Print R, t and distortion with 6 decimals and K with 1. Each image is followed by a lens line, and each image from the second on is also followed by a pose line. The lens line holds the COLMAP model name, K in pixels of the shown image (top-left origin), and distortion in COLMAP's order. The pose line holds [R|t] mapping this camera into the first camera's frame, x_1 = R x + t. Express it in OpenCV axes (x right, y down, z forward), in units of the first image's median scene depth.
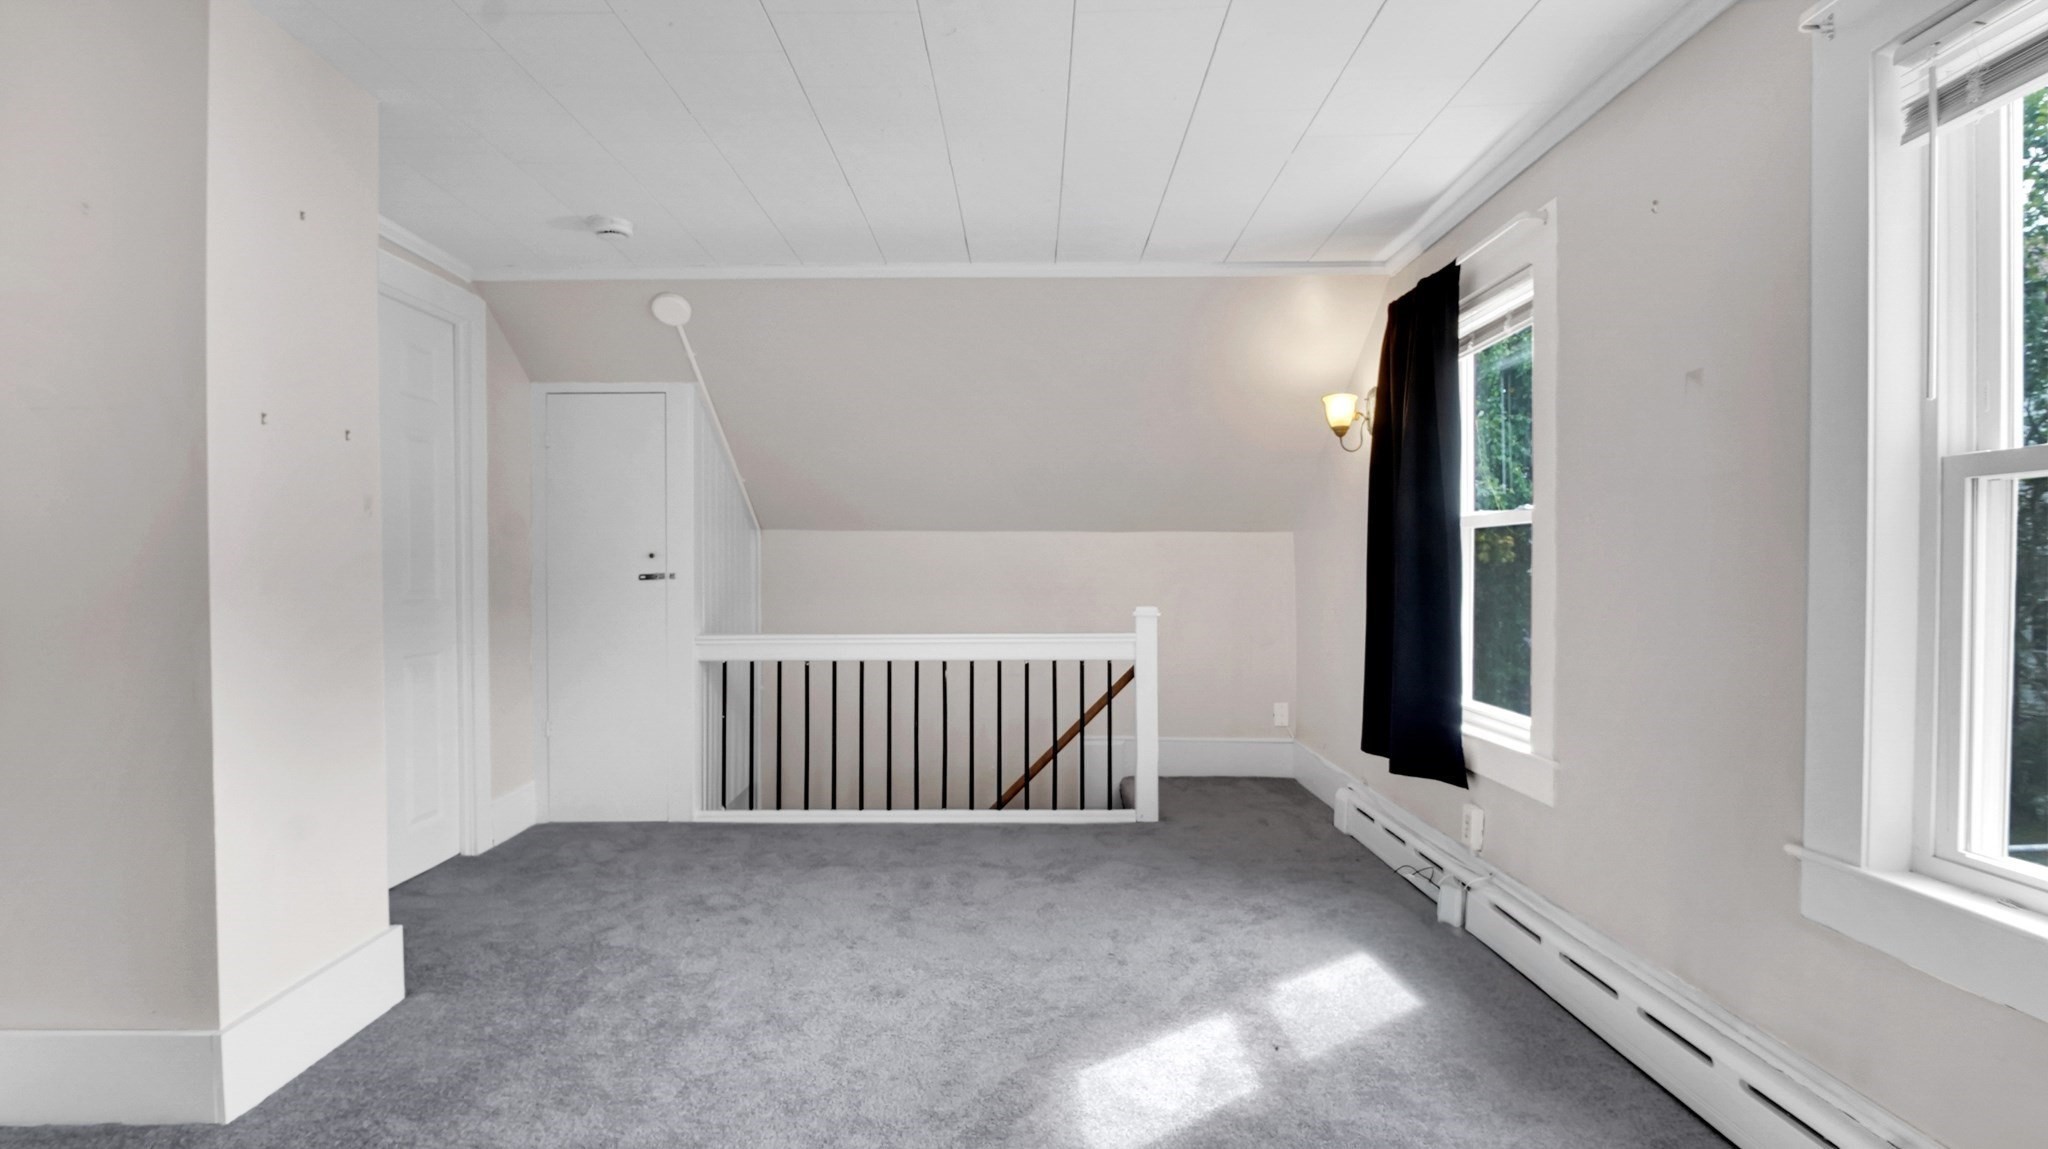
lens RADIAL K [[996.3, 0, 1014.0], [0, 996.3, 579.7], [0, 0, 1]] dist [-0.016683, -0.006045]
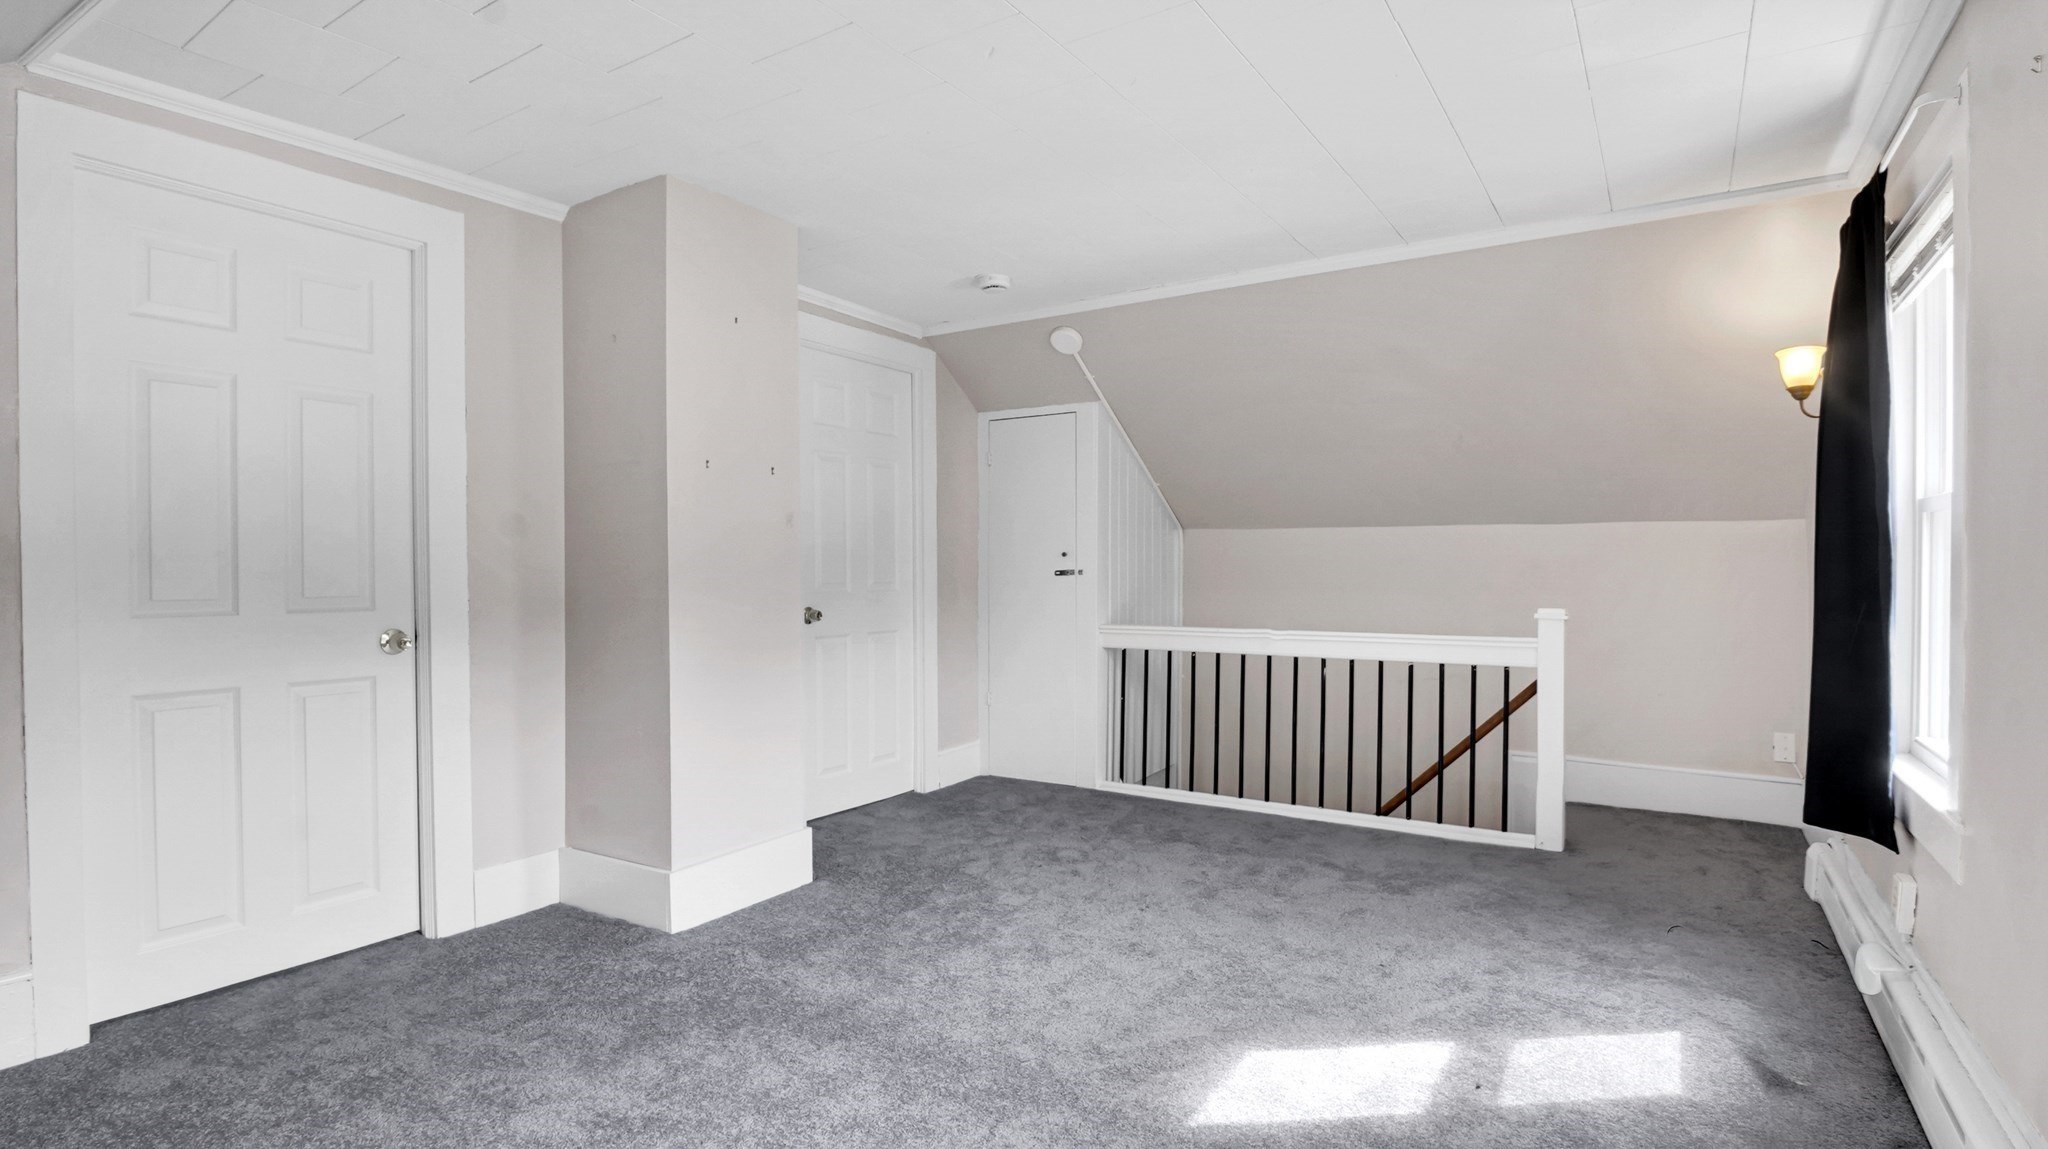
lens RADIAL K [[996.3, 0, 1014.0], [0, 996.3, 579.7], [0, 0, 1]] dist [-0.016683, -0.006045]
pose [[0.839177, 0.006814, -0.543815, 0.252258], [-0.005092, 0.999976, 0.004672, 0.000038], [0.543834, -0.001151, 0.839192, -0.000794]]
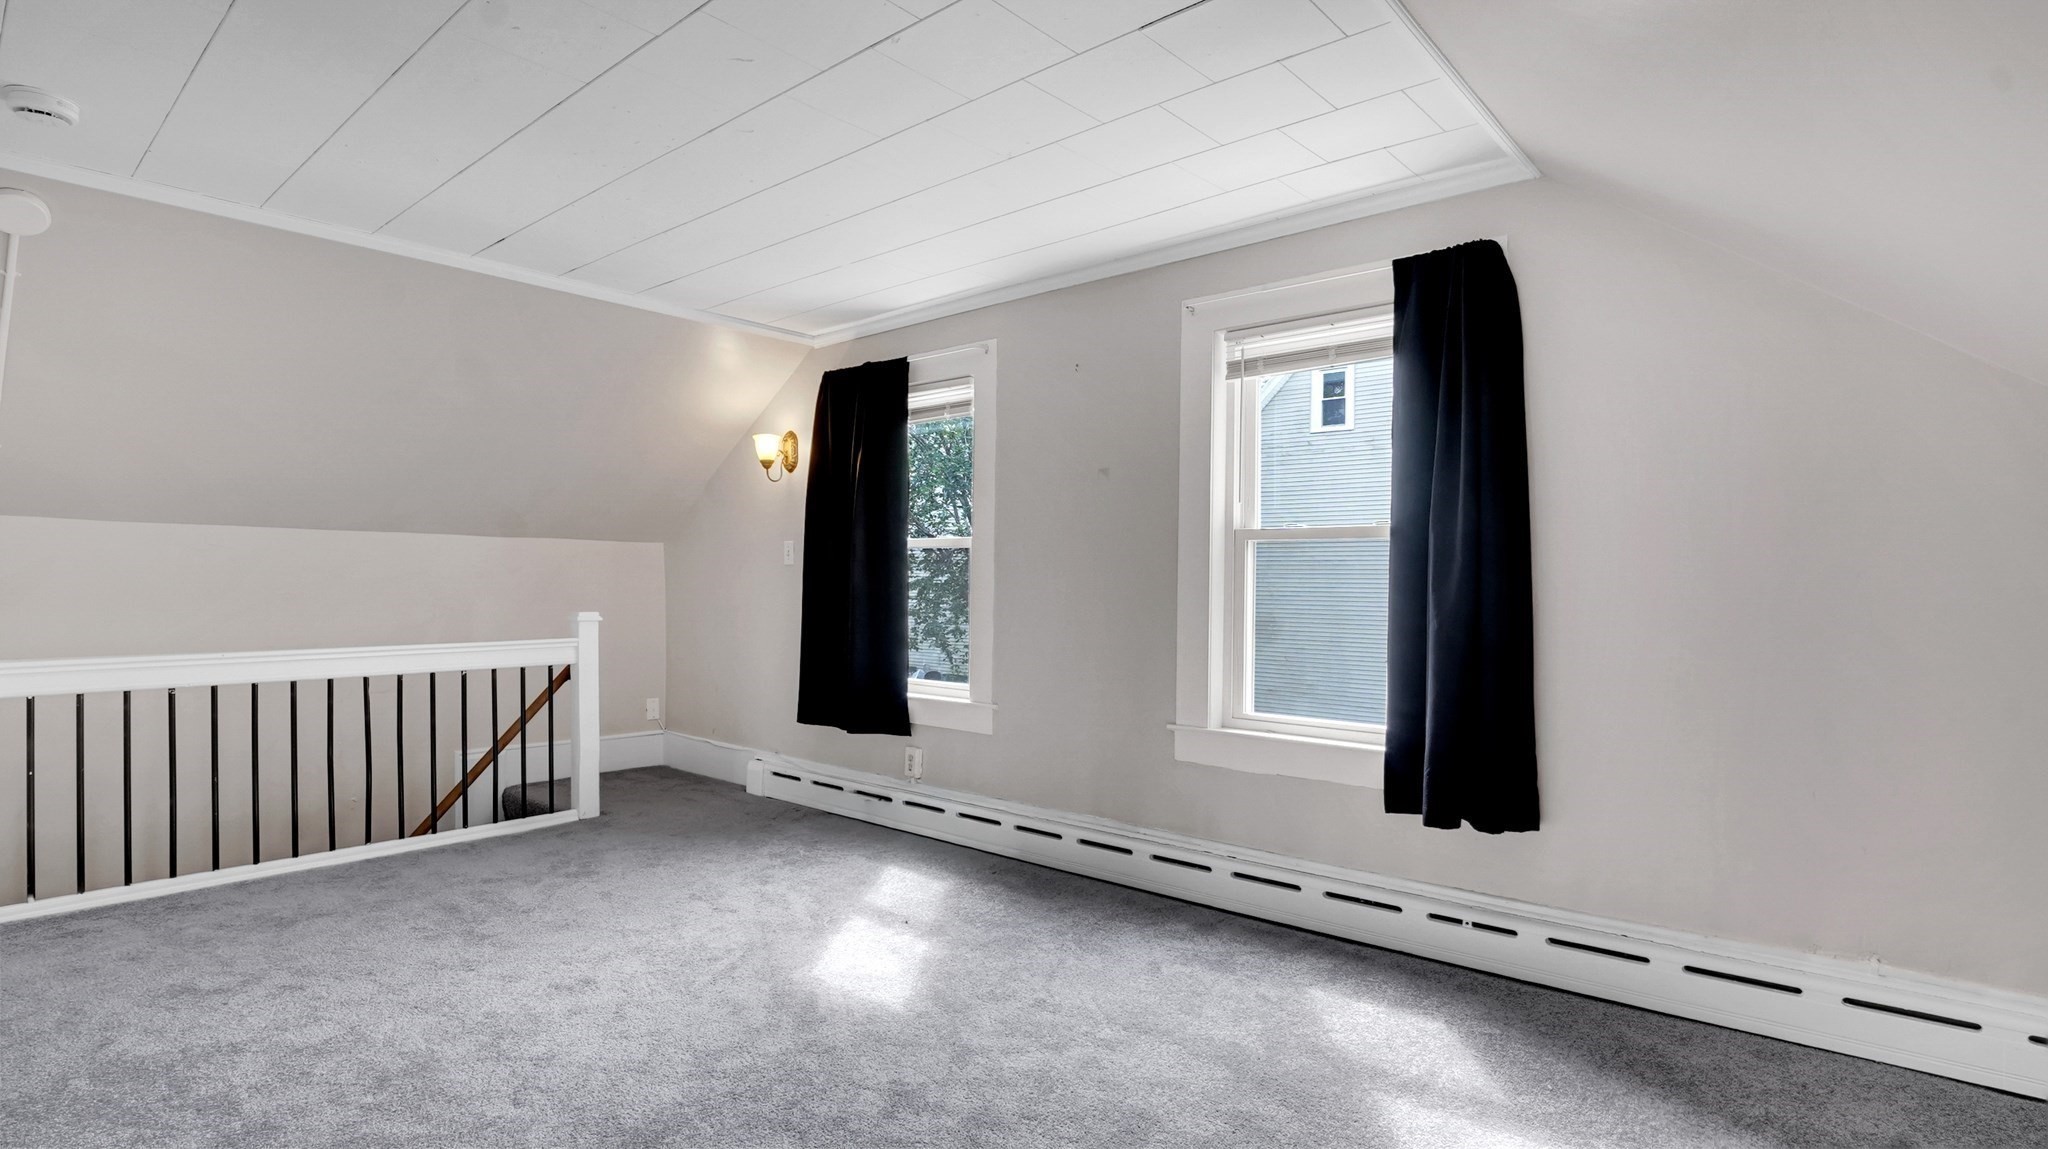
lens RADIAL K [[996.3, 0, 1014.0], [0, 996.3, 579.7], [0, 0, 1]] dist [-0.016683, -0.006045]
pose [[0.640476, 0.006584, 0.767950, -0.452808], [-0.002180, 0.999975, -0.006756, -0.000340], [-0.767975, 0.002653, 0.640474, -0.009273]]
